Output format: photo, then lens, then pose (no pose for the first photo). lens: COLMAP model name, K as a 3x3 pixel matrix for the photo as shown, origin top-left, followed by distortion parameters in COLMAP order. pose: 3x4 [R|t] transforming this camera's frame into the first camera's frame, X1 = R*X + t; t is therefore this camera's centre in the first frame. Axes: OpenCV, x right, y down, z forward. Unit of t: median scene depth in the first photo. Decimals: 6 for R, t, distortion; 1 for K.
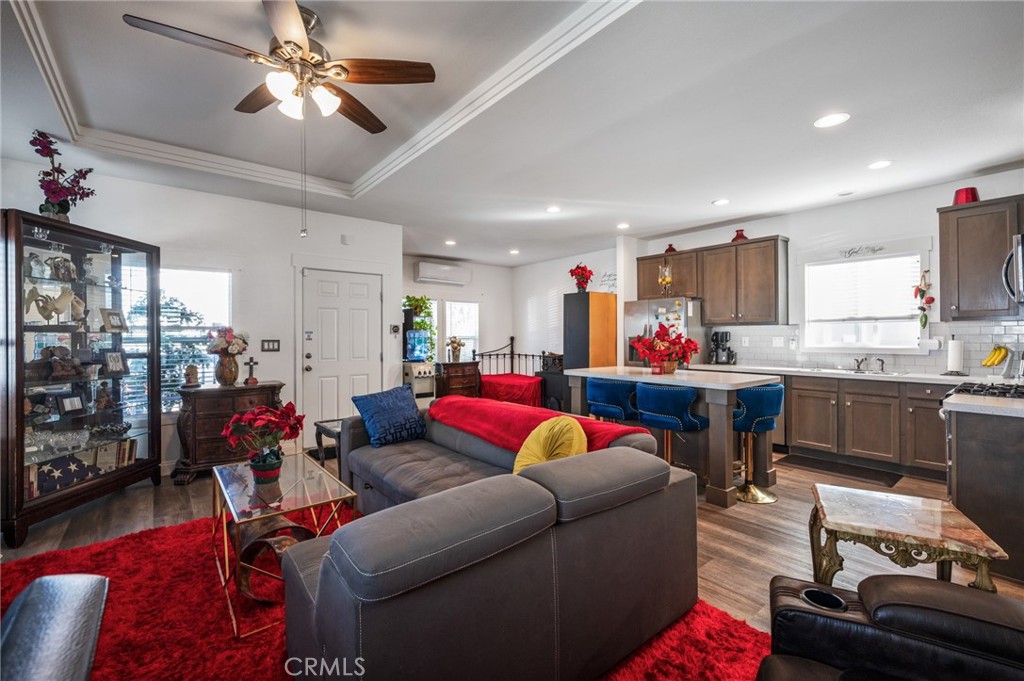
lens RADIAL K [[438.4, 0, 513.3], [0, 438.4, 336.8], [0, 0, 1]] dist [-0.000587, 0.000160]
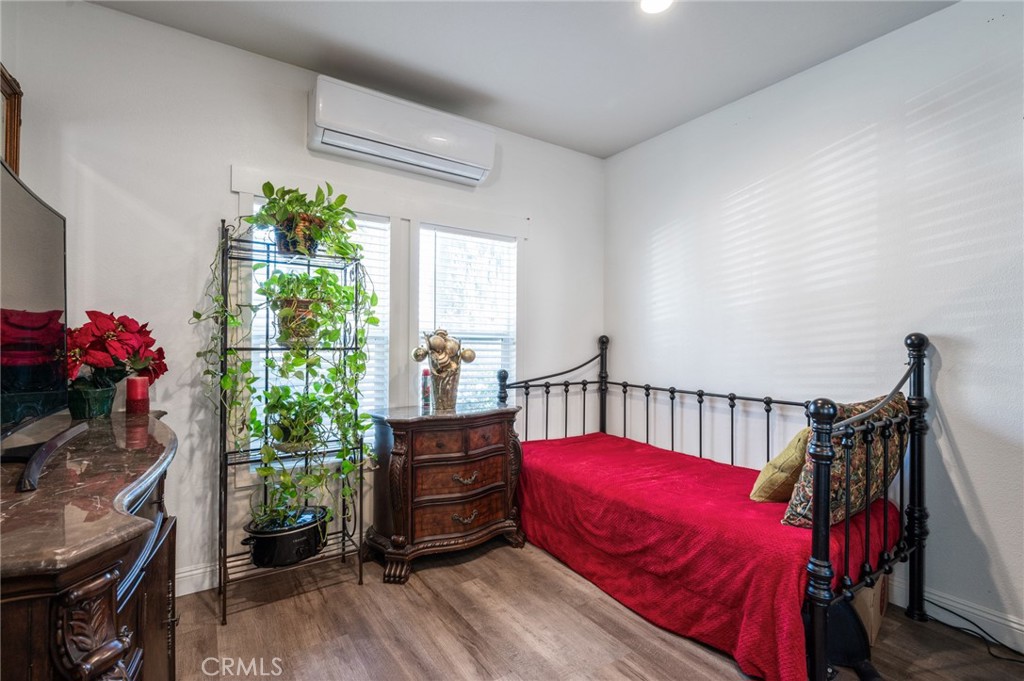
lens RADIAL K [[453.4, 0, 512.7], [0, 453.4, 340.8], [0, 0, 1]] dist [0.000139, -0.000160]
pose [[0.995495, 0.011418, -0.094125, -0.048460], [-0.011995, 0.999913, -0.005566, 0.007259], [0.094053, 0.006670, 0.995545, 0.646420]]
